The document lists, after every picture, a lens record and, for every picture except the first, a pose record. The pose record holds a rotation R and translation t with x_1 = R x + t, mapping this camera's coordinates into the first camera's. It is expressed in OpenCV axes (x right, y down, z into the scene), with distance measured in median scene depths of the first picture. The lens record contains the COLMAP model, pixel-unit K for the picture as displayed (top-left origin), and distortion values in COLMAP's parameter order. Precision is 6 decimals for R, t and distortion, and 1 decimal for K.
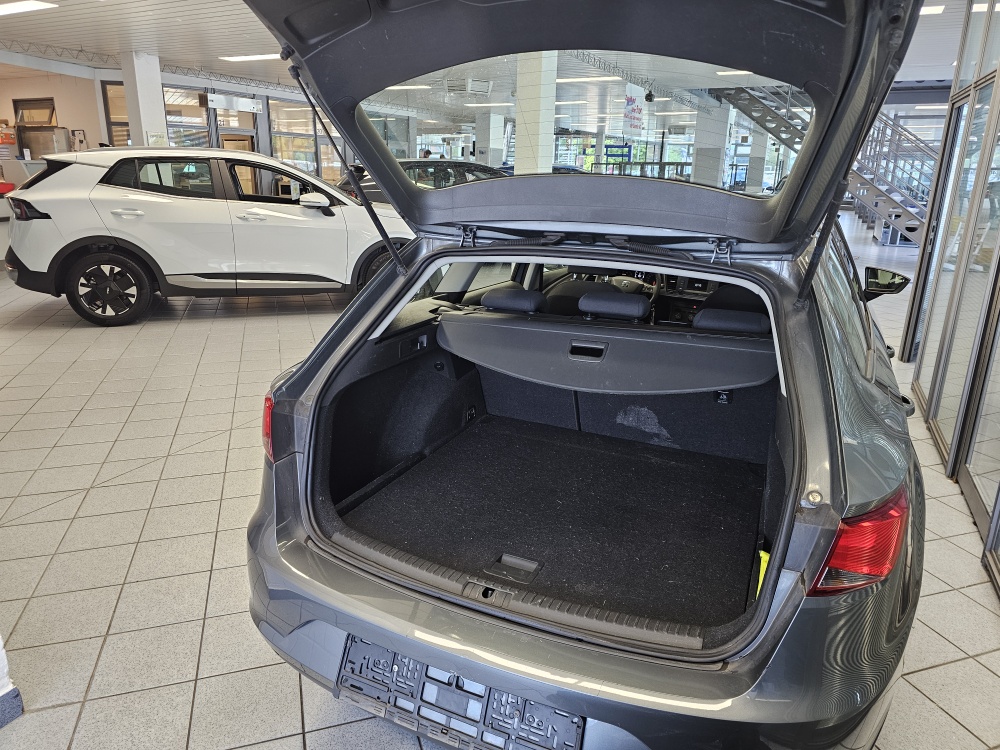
lens RADIAL K [[667.3, 0, 498.6], [0, 667.3, 351.7], [0, 0, 1]] dist [0.055592, -0.053160]
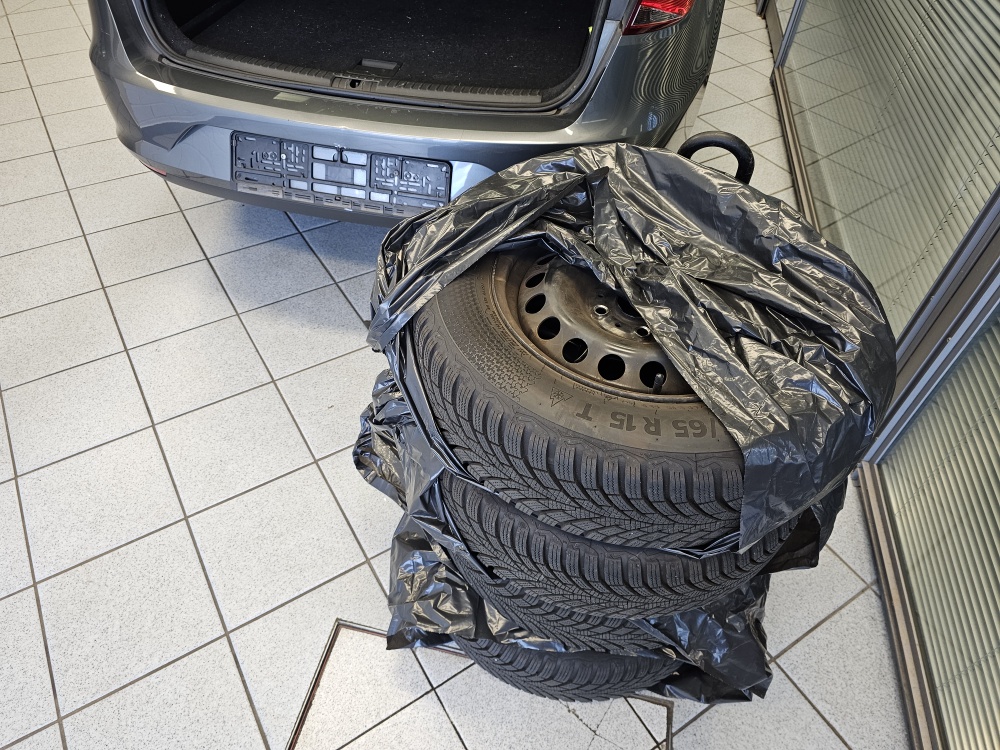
lens RADIAL K [[671.6, 0, 507.2], [0, 671.6, 355.1], [0, 0, 1]] dist [0.055396, -0.057536]
pose [[0.968550, -0.158999, 0.191390, -0.059513], [0.037888, 0.854468, 0.518121, 0.179349], [-0.245917, -0.494575, 0.833619, -0.212333]]
